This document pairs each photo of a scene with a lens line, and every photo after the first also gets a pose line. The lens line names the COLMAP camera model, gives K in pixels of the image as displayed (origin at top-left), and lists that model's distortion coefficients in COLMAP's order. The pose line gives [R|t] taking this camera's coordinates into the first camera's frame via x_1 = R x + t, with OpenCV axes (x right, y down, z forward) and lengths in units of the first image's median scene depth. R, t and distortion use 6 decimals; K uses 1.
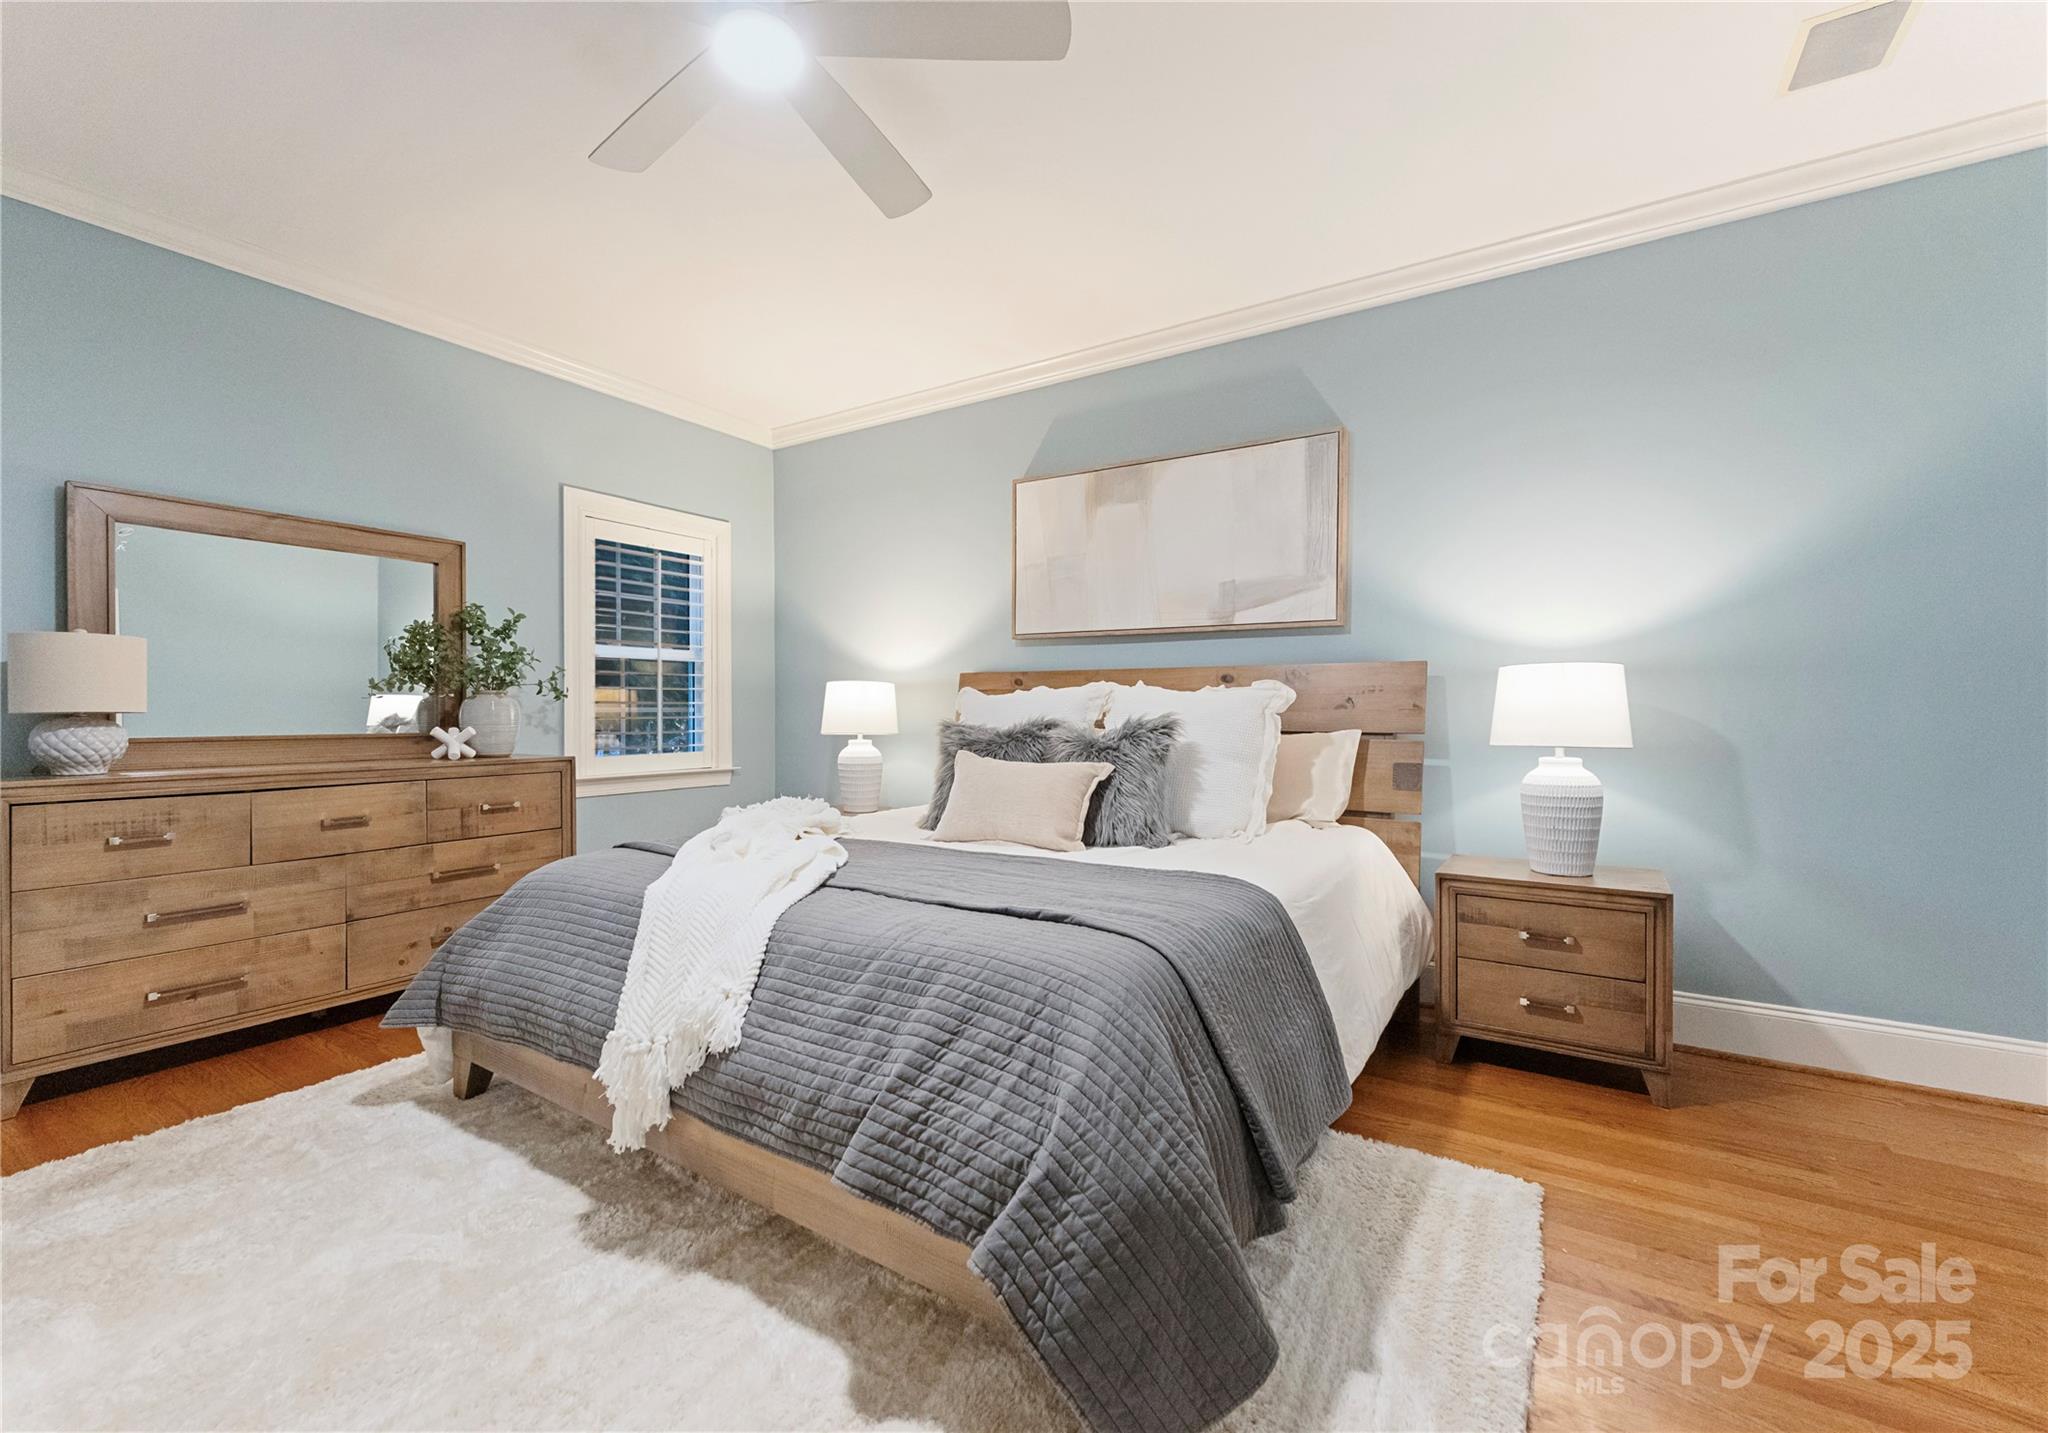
lens RADIAL K [[873.4, 0, 1028.9], [0, 873.4, 716.8], [0, 0, 1]] dist [0.002657, 0.000127]
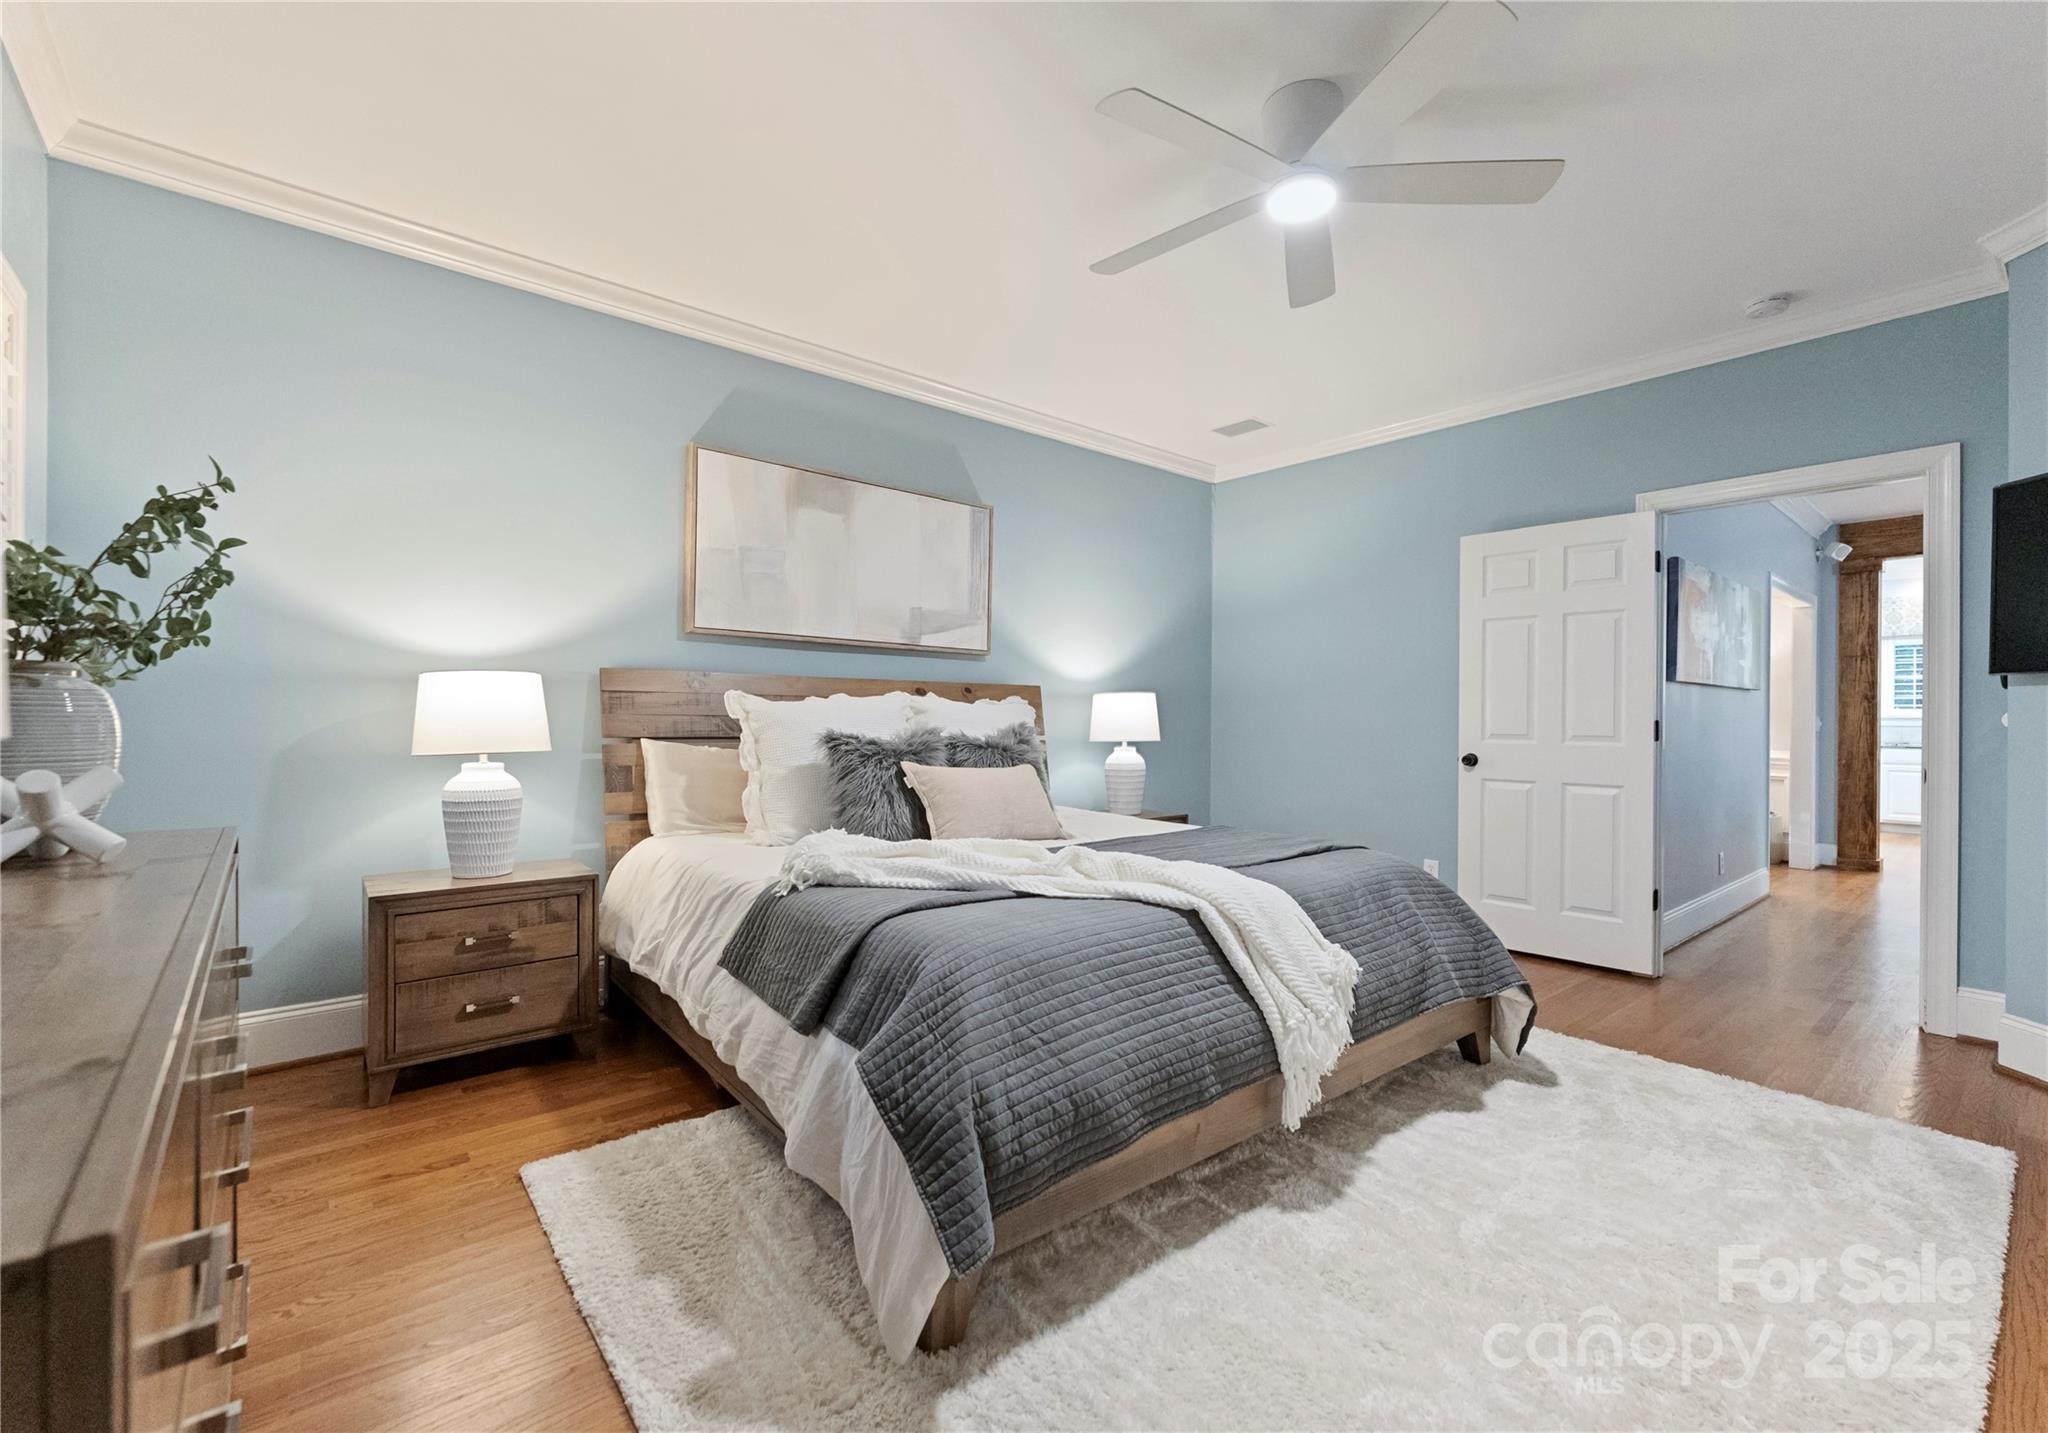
lens RADIAL K [[863.2, 0, 1024.0], [0, 863.2, 716.5], [0, 0, 1]] dist [-0.043809, 0.000009]
pose [[0.303132, 0.007656, 0.952918, -0.838836], [0.000354, 0.999967, -0.008147, -0.001364], [-0.952948, 0.002807, 0.303119, 0.533738]]
